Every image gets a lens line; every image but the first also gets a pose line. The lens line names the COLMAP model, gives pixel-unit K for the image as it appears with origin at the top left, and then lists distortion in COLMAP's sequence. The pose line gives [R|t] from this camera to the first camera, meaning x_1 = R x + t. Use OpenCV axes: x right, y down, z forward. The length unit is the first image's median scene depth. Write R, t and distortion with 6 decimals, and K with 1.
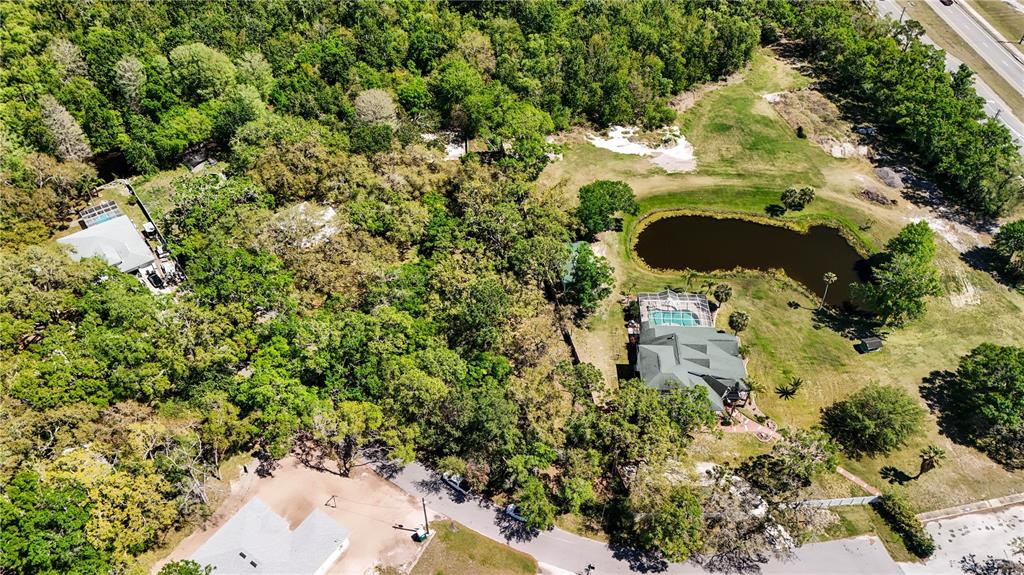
lens RADIAL K [[738.0, 0, 510.6], [0, 738.0, 288.2], [0, 0, 1]] dist [0.070207, -0.063382]
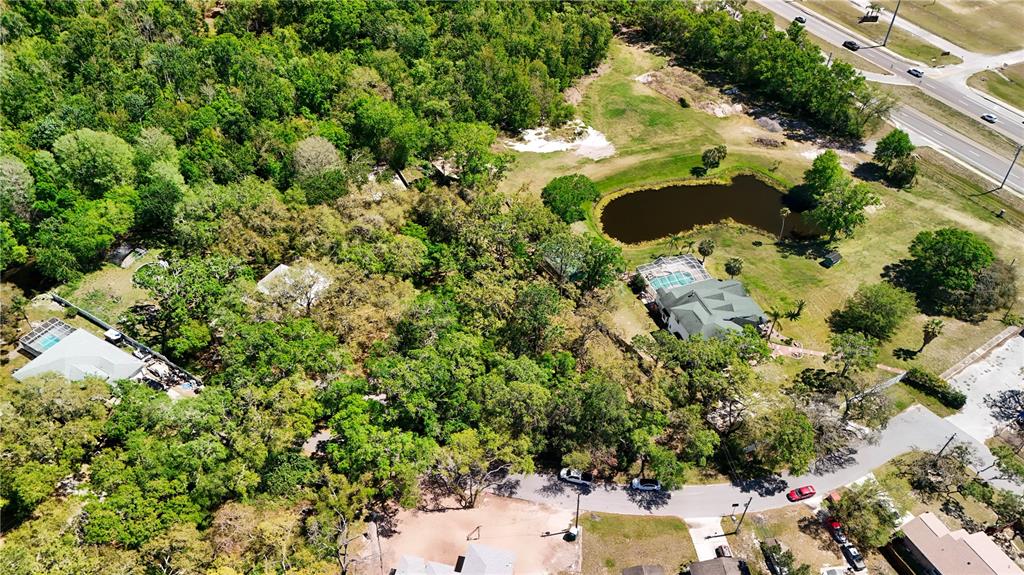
lens RADIAL K [[738.0, 0, 507.4], [0, 738.0, 291.9], [0, 0, 1]] dist [0.070207, -0.063382]
pose [[0.928333, -0.253503, 0.271907, -0.287800], [0.261374, 0.965209, 0.007508, -0.014598], [-0.264351, 0.064099, 0.962294, 0.013295]]
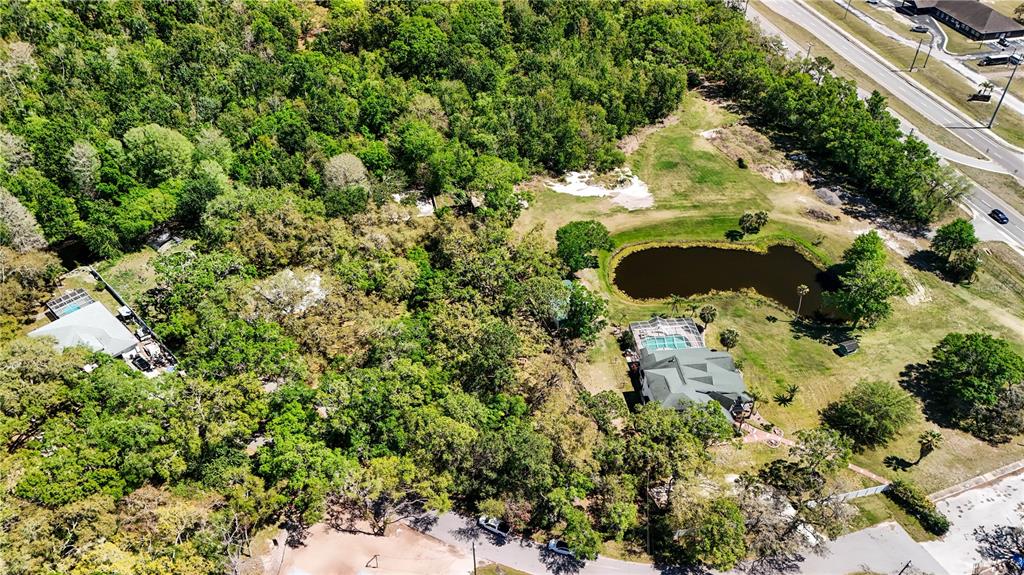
lens RADIAL K [[738.0, 0, 509.3], [0, 738.0, 289.9], [0, 0, 1]] dist [0.070207, -0.063382]
pose [[0.988260, -0.100416, 0.115144, -0.104074], [0.109022, 0.991498, -0.071035, 0.015140], [-0.107032, 0.082755, 0.990806, -0.017305]]
